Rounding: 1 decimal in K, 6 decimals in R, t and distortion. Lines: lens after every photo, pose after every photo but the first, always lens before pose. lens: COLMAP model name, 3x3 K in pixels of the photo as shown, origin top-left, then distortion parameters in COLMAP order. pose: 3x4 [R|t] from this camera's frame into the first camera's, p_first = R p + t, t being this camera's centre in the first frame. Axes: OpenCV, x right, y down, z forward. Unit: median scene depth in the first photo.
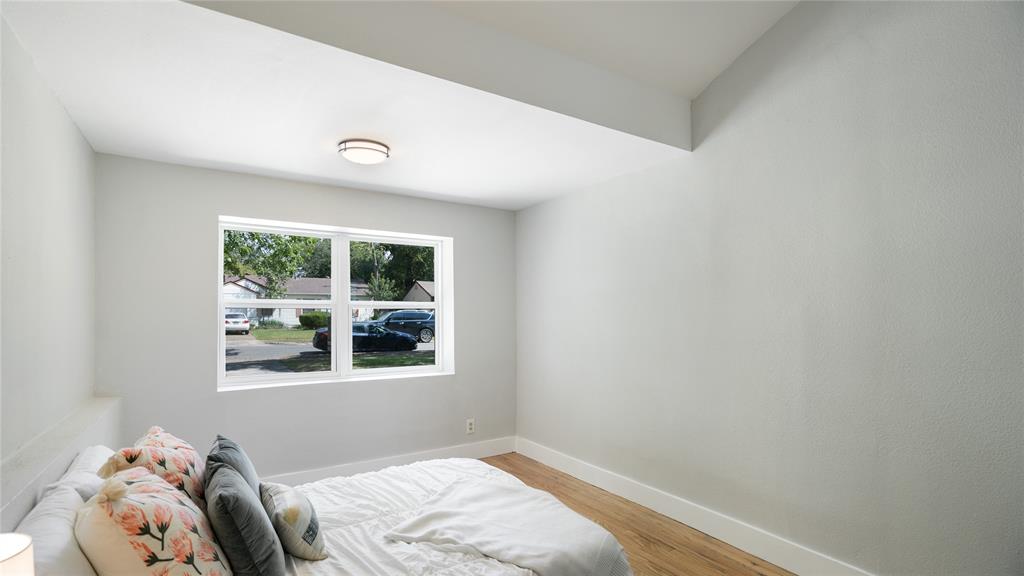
lens RADIAL K [[478.8, 0, 496.9], [0, 478.8, 308.8], [0, 0, 1]] dist [0.003817, 0.000574]
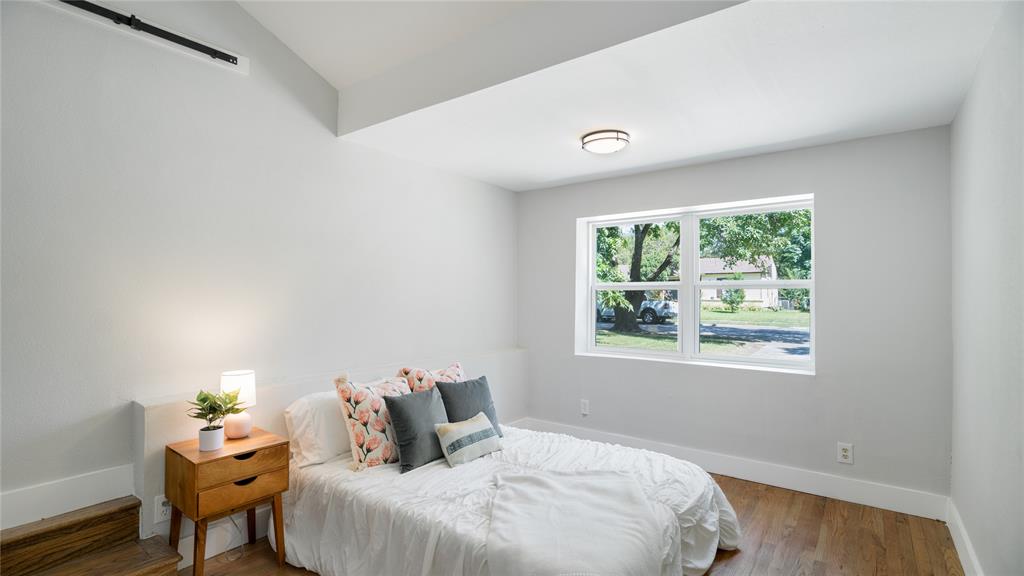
lens RADIAL K [[478.8, 0, 510.7], [0, 478.8, 291.9], [0, 0, 1]] dist [0.003817, 0.000574]
pose [[0.358112, -0.005915, -0.933660, 0.776273], [0.007856, 0.999964, -0.003322, 0.008513], [0.933645, -0.006145, 0.358146, 0.506878]]
